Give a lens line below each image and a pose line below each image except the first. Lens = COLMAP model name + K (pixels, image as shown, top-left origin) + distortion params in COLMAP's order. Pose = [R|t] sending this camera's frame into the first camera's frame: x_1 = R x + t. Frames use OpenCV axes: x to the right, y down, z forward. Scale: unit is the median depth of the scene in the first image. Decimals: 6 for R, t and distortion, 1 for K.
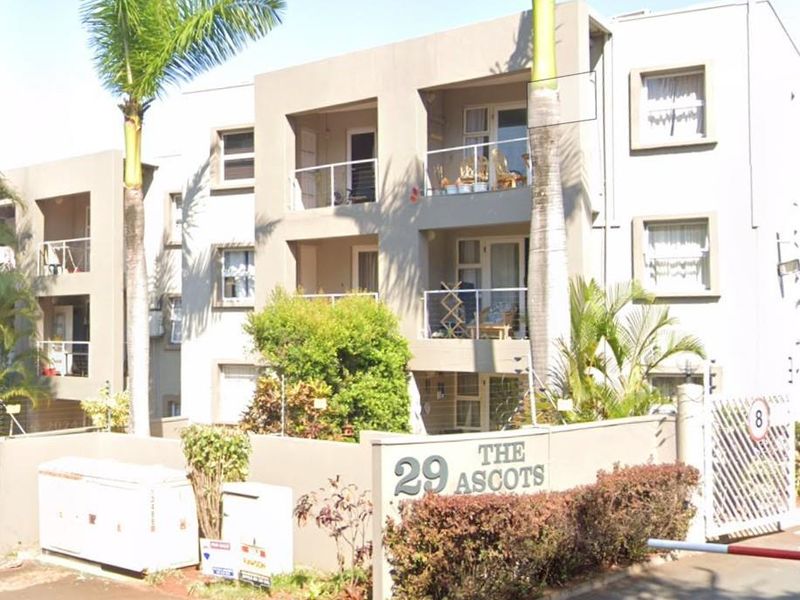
lens RADIAL K [[1056.5, 0, 399.9], [0, 1056.5, 257.1], [0, 0, 1]] dist [0.024357, 0.074416]
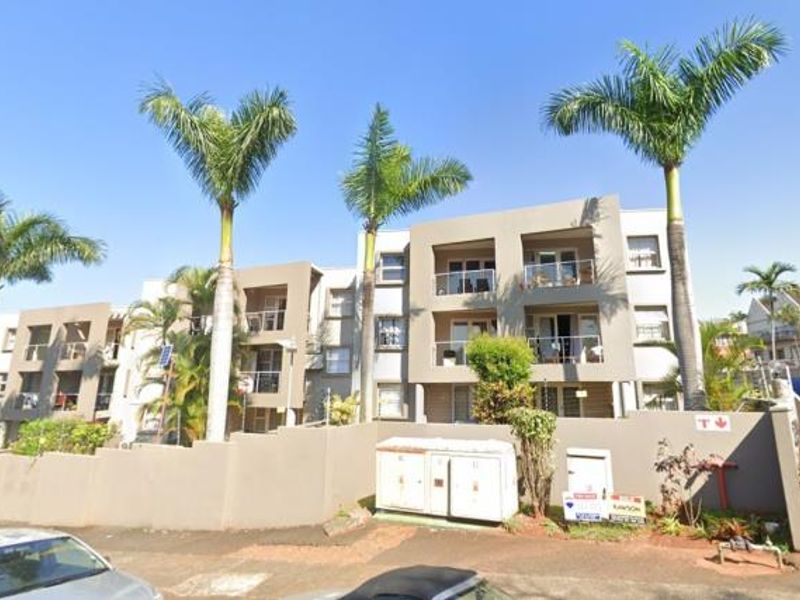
lens RADIAL K [[404.1, 0, 403.3], [0, 404.1, 288.6], [0, 0, 1]] dist [0.031926, -0.070216]
pose [[0.941727, 0.078918, 0.326990, -0.411301], [-0.021601, 0.984271, -0.175338, 0.073049], [-0.335684, 0.158057, 0.928619, 0.386389]]
